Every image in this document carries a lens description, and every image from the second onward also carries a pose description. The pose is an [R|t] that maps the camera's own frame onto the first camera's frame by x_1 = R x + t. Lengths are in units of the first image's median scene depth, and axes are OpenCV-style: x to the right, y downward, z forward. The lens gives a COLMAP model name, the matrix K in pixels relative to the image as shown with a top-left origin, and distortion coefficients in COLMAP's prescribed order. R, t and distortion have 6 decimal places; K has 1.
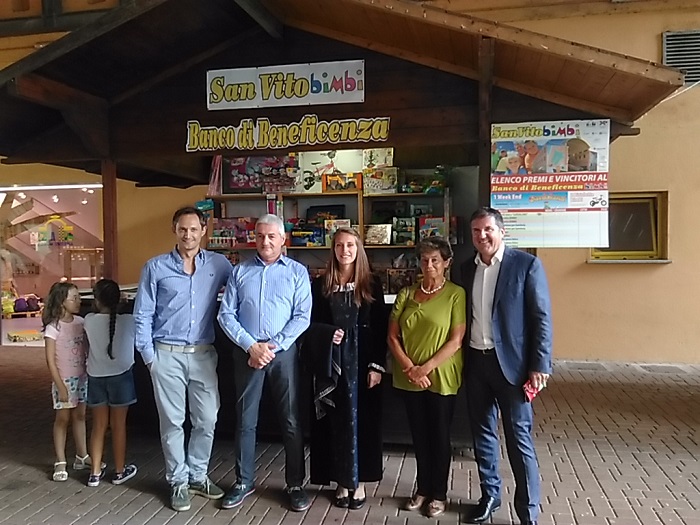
lens RADIAL K [[586.7, 0, 349.2], [0, 586.7, 260.8], [0, 0, 1]] dist [0.008337, -0.027481]
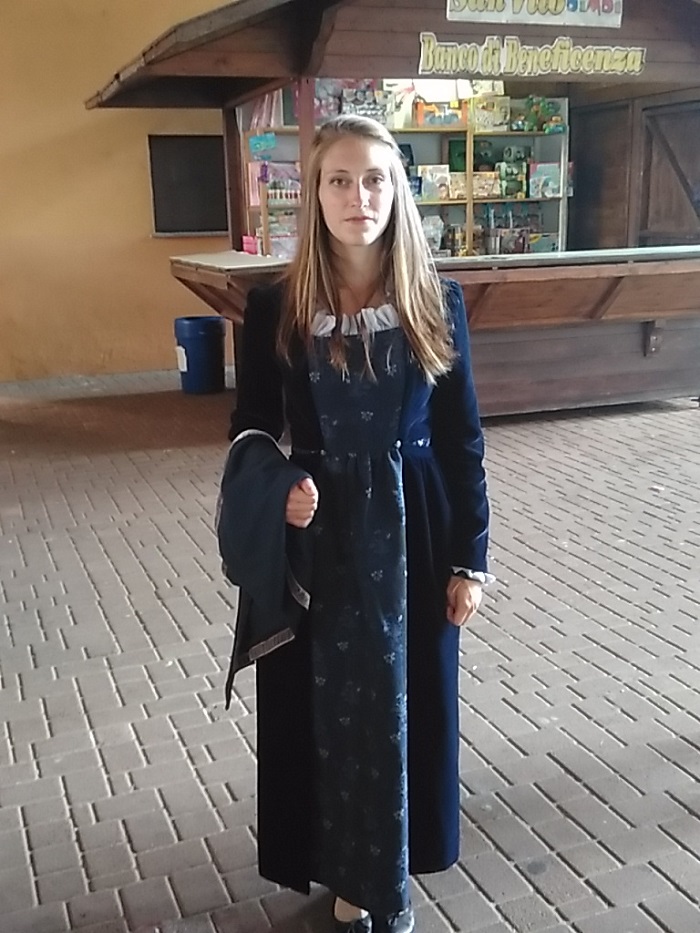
lens RADIAL K [[1129.4, 0, 351.2], [0, 1129.4, 467.9], [0, 0, 1]] dist [-0.000834, 0.000000]
pose [[0.848602, -0.130638, 0.512649, -1.215986], [0.034064, 0.980513, 0.193477, 0.037062], [-0.527934, -0.146722, 0.836516, -0.297867]]
